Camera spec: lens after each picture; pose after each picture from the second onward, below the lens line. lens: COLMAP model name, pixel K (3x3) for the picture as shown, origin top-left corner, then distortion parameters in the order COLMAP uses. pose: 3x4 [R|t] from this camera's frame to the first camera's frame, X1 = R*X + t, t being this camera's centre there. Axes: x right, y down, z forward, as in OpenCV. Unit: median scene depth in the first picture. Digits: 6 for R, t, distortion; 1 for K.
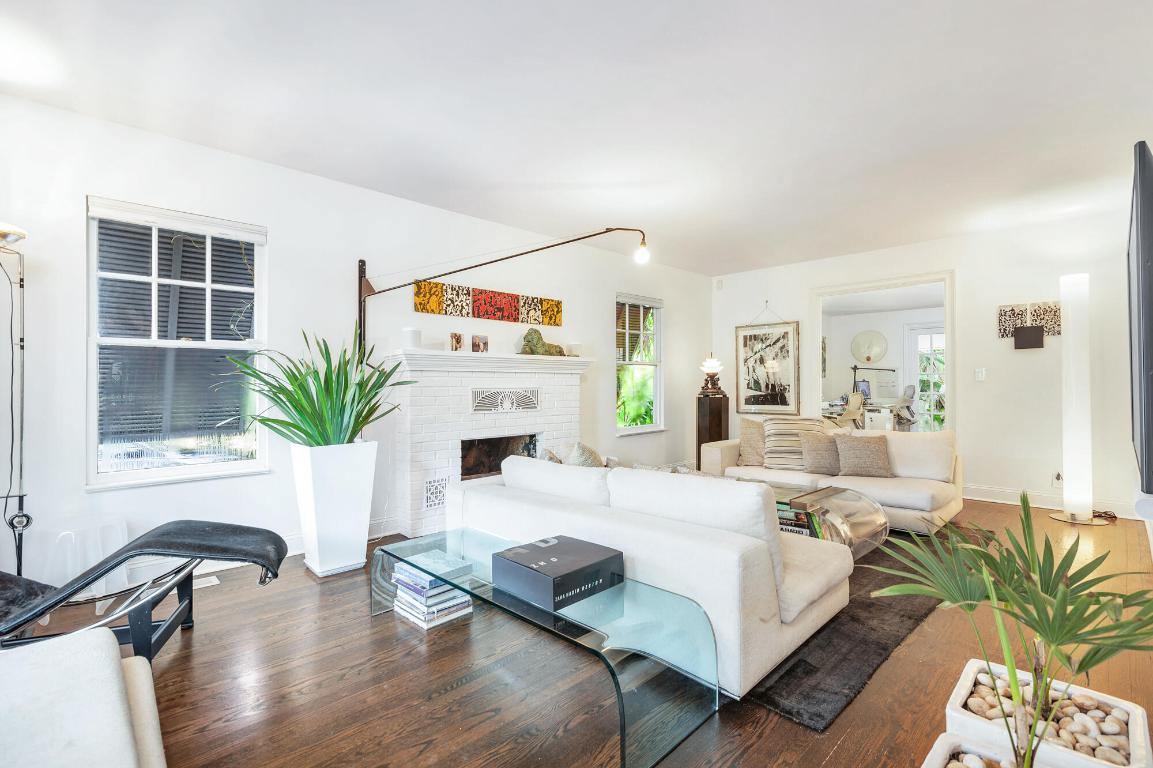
lens RADIAL K [[515.5, 0, 576.5], [0, 515.5, 384.0], [0, 0, 1]] dist [-0.001282, -0.000446]
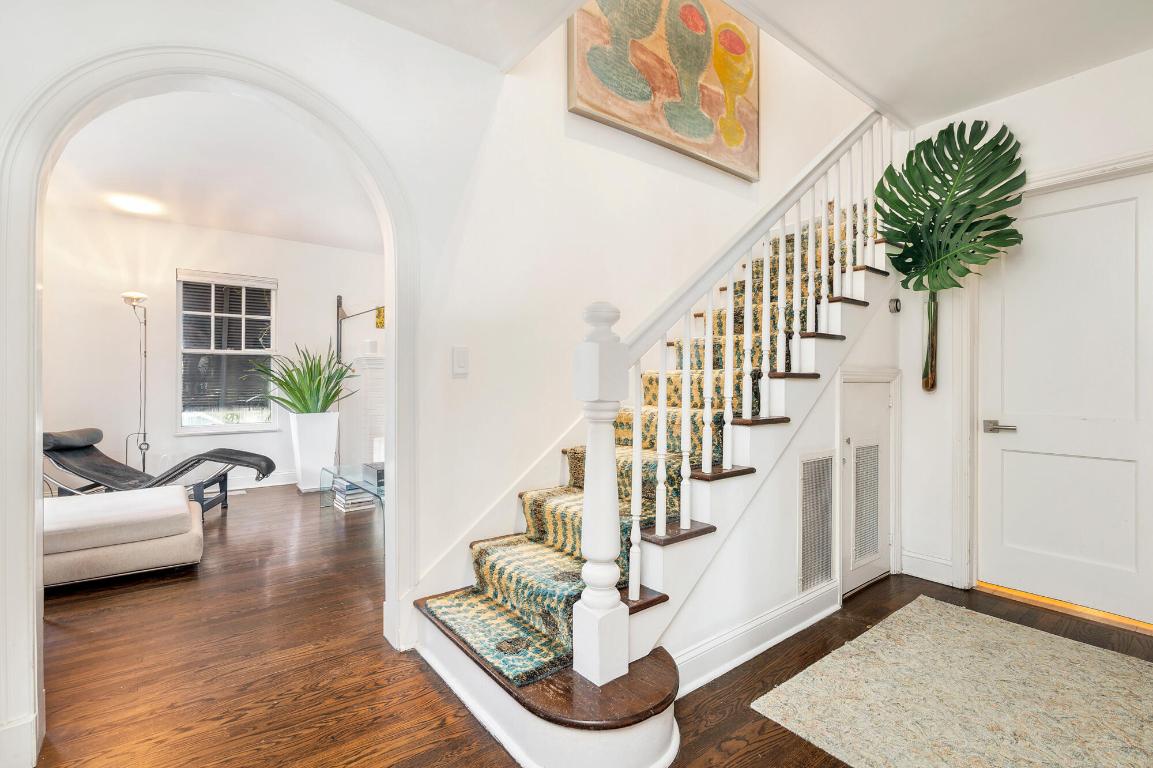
lens RADIAL K [[537.8, 0, 580.3], [0, 537.8, 379.4], [0, 0, 1]] dist [0.000246, -0.000008]
pose [[0.993081, 0.004228, -0.117356, 0.742554], [-0.004215, 0.999991, 0.000358, 0.007434], [0.117357, 0.000139, 0.993090, -0.775001]]
